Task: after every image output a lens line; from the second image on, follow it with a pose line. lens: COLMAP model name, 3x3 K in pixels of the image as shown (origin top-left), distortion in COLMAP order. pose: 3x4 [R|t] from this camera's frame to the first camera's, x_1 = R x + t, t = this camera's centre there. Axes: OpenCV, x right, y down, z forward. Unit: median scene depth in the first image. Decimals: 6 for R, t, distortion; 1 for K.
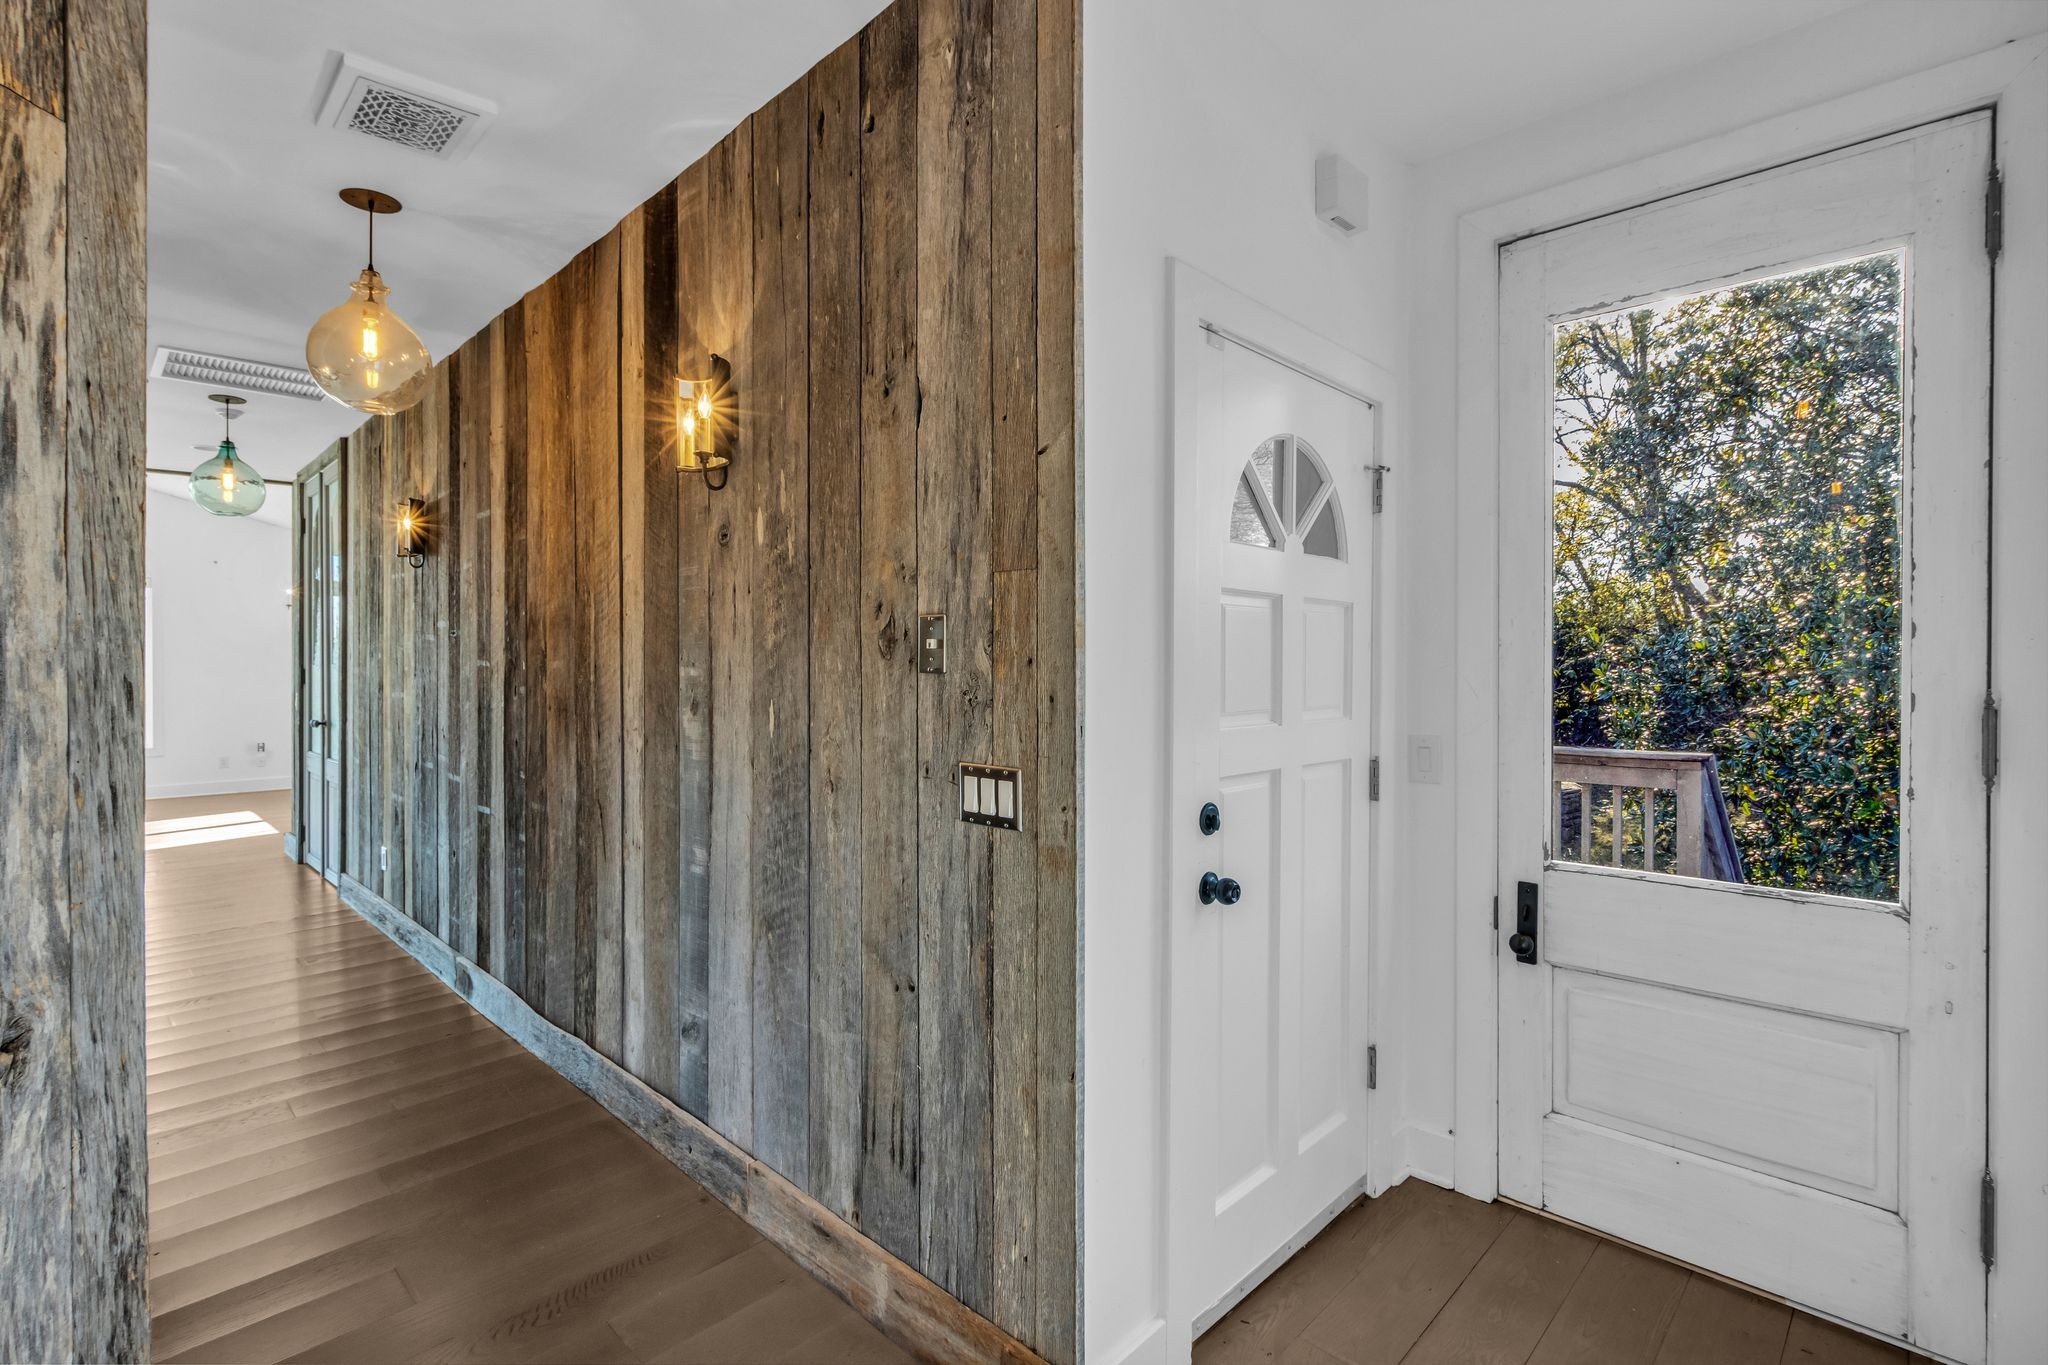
lens RADIAL K [[941.5, 0, 1024.2], [0, 941.5, 673.9], [0, 0, 1]] dist [0.001873, 0.000379]
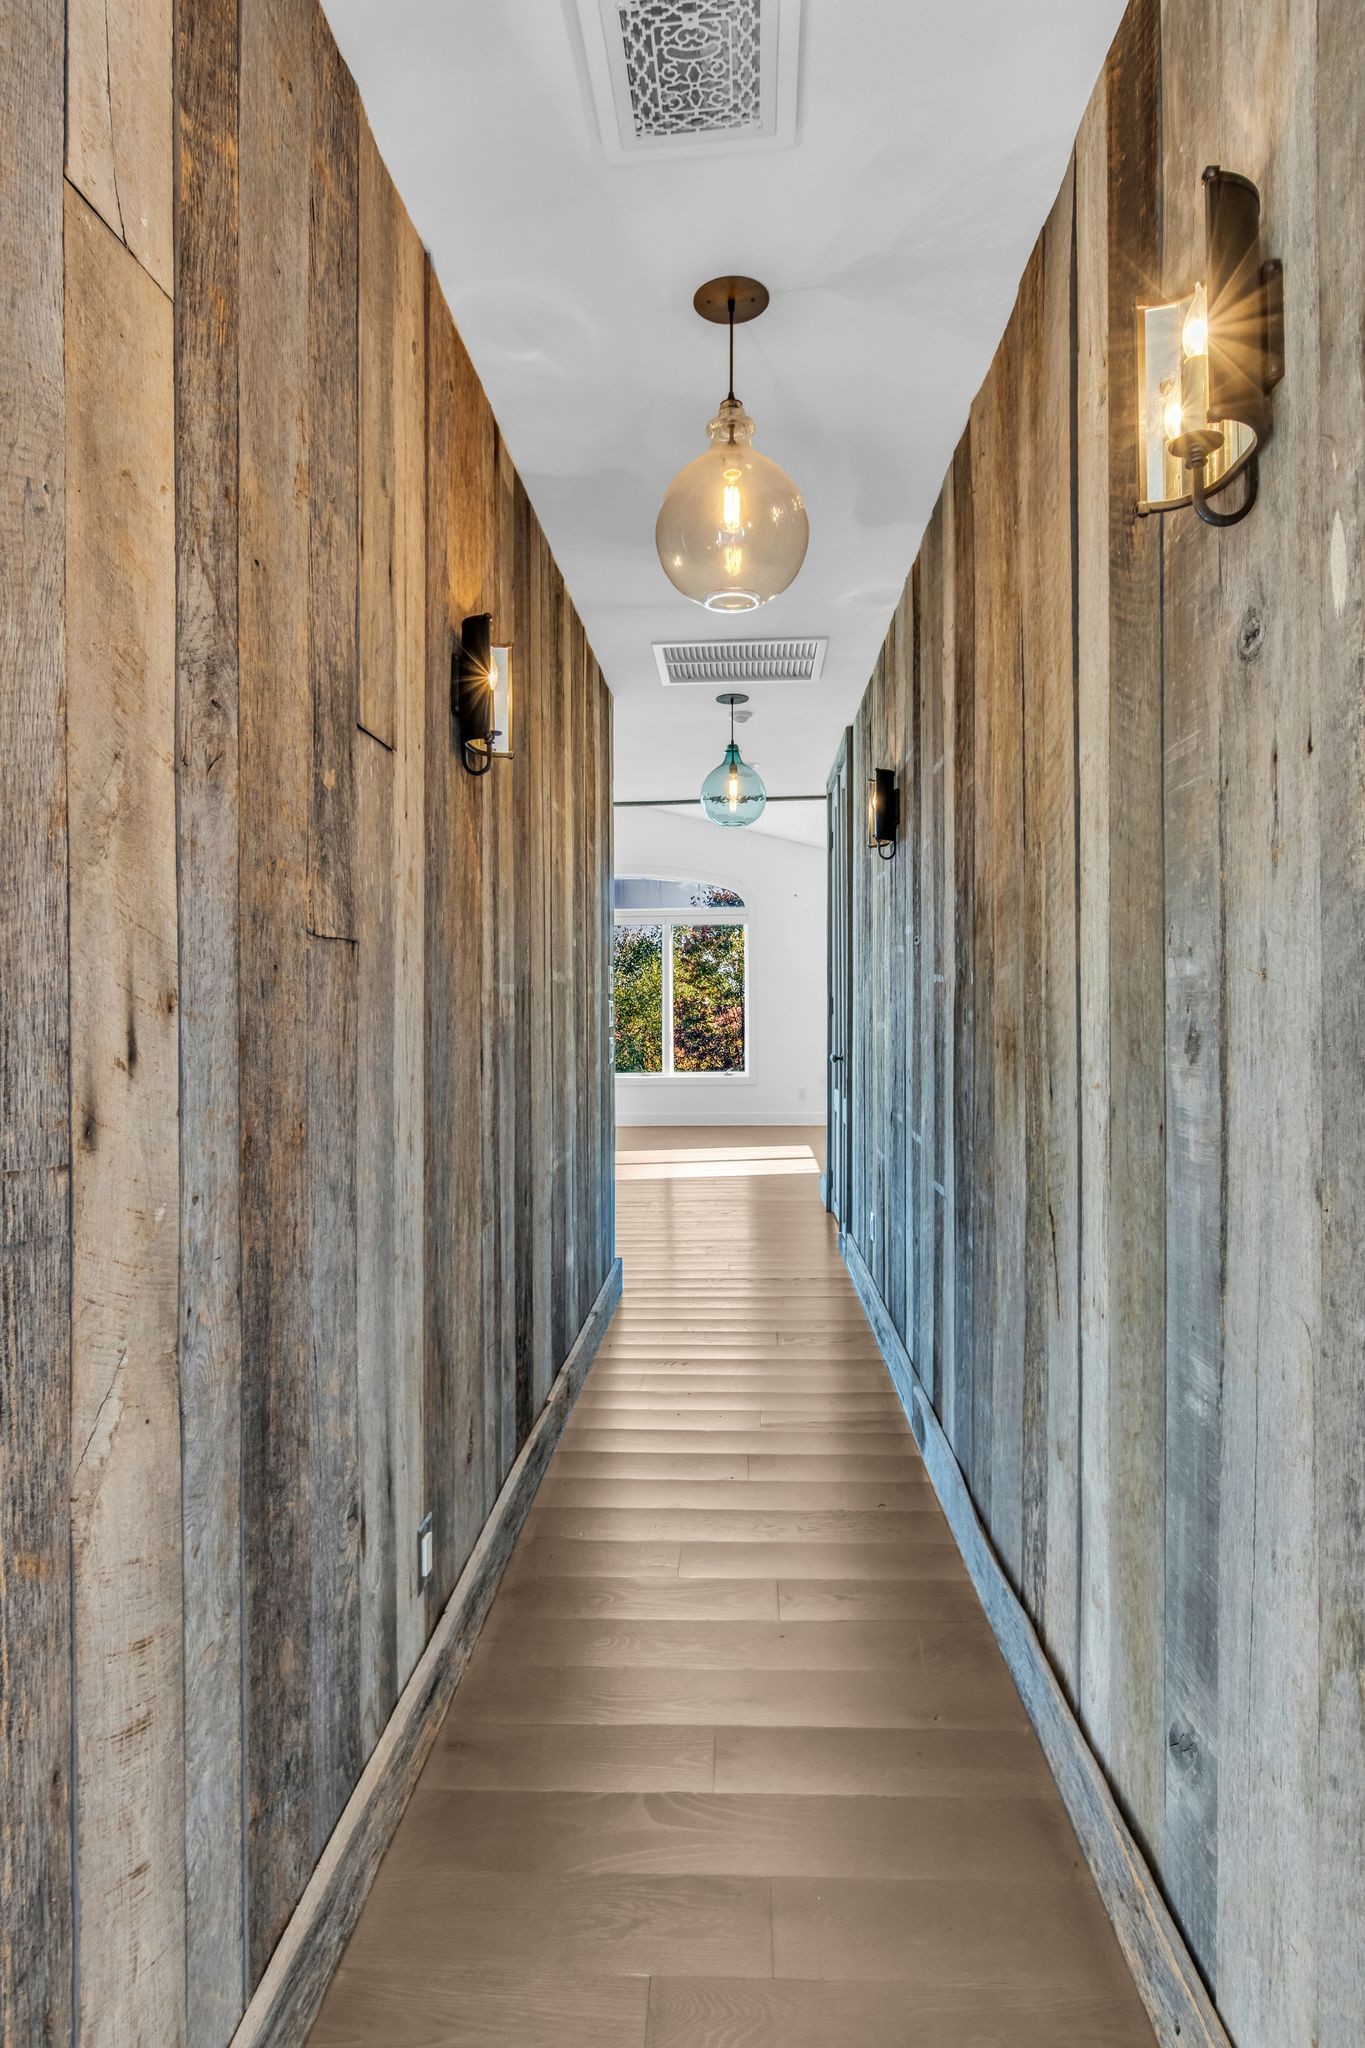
lens RADIAL K [[1105.9, 0, 688.8], [0, 1105.9, 1009.3], [0, 0, 1]] dist [-0.002854, -0.000831]
pose [[0.651375, -0.000911, -0.758756, -0.094826], [-0.001223, 0.999997, -0.002250, 0.017669], [0.758755, 0.002393, 0.651371, 0.424176]]
